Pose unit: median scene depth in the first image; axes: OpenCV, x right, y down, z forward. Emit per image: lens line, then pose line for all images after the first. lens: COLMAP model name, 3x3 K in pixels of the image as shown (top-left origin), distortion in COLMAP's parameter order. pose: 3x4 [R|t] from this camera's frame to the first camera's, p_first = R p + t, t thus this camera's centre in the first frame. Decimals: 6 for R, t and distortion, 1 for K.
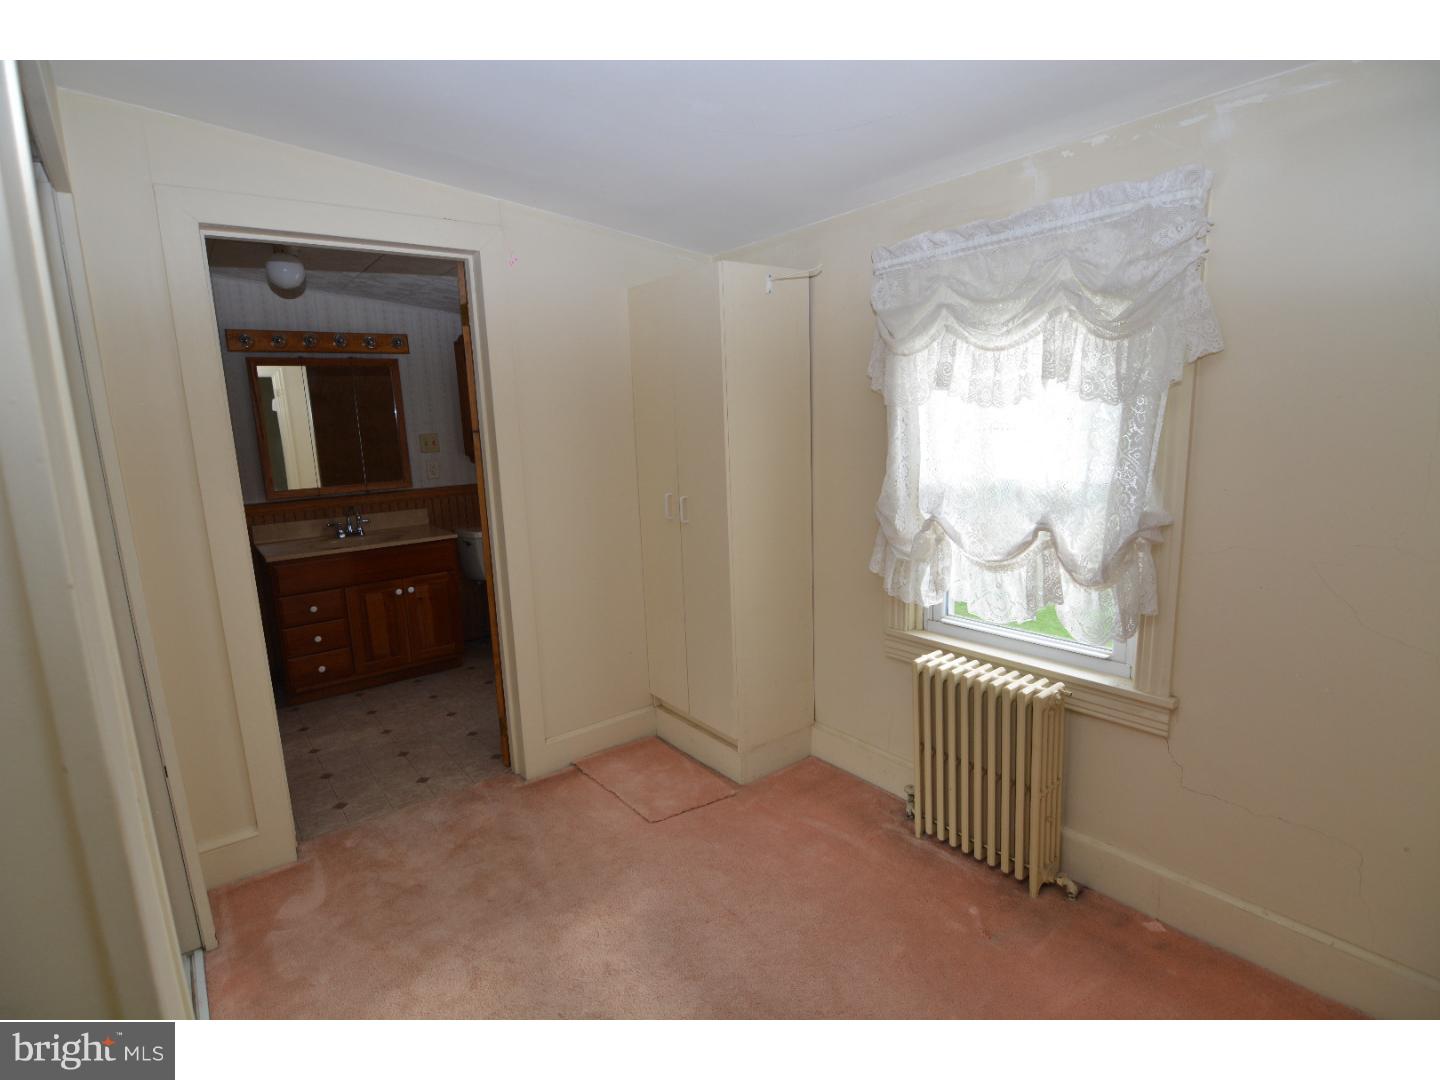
lens RADIAL K [[733.4, 0, 720.0], [0, 733.4, 540.0], [0, 0, 1]] dist [0.000109, 0.000079]
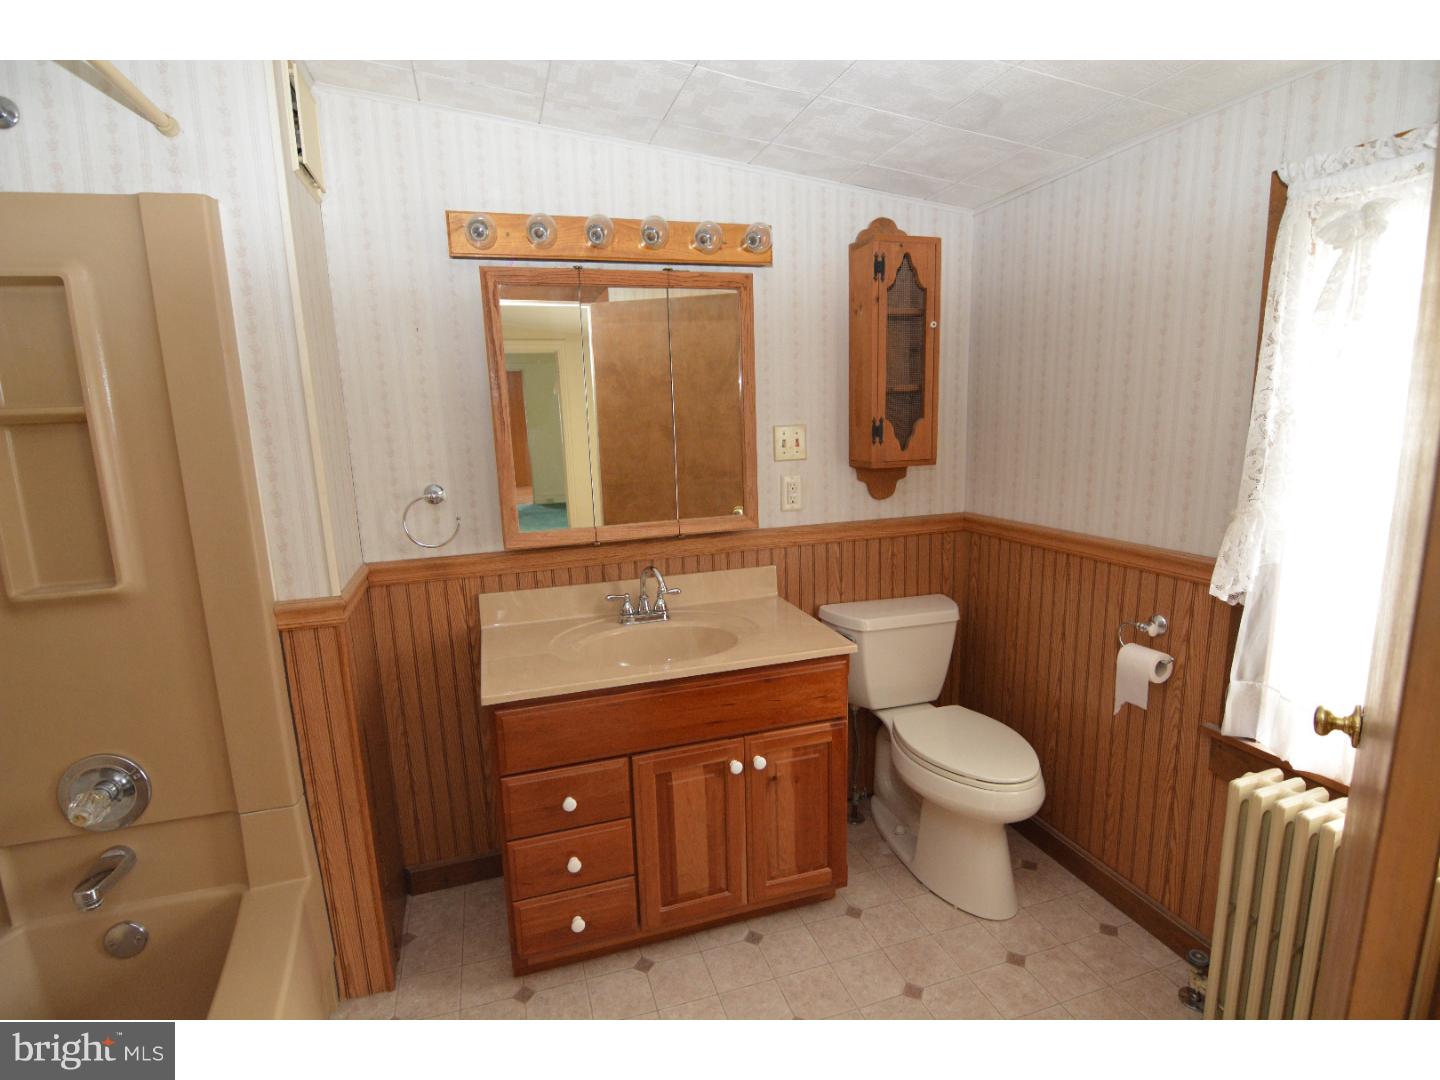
lens RADIAL K [[733.4, 0, 720.0], [0, 733.4, 540.0], [0, 0, 1]] dist [0.000109, 0.000079]
pose [[0.942530, 0.065406, -0.327656, -0.285344], [-0.061791, 0.997859, 0.021443, -0.076011], [0.328357, 0.000035, 0.944554, 0.523142]]
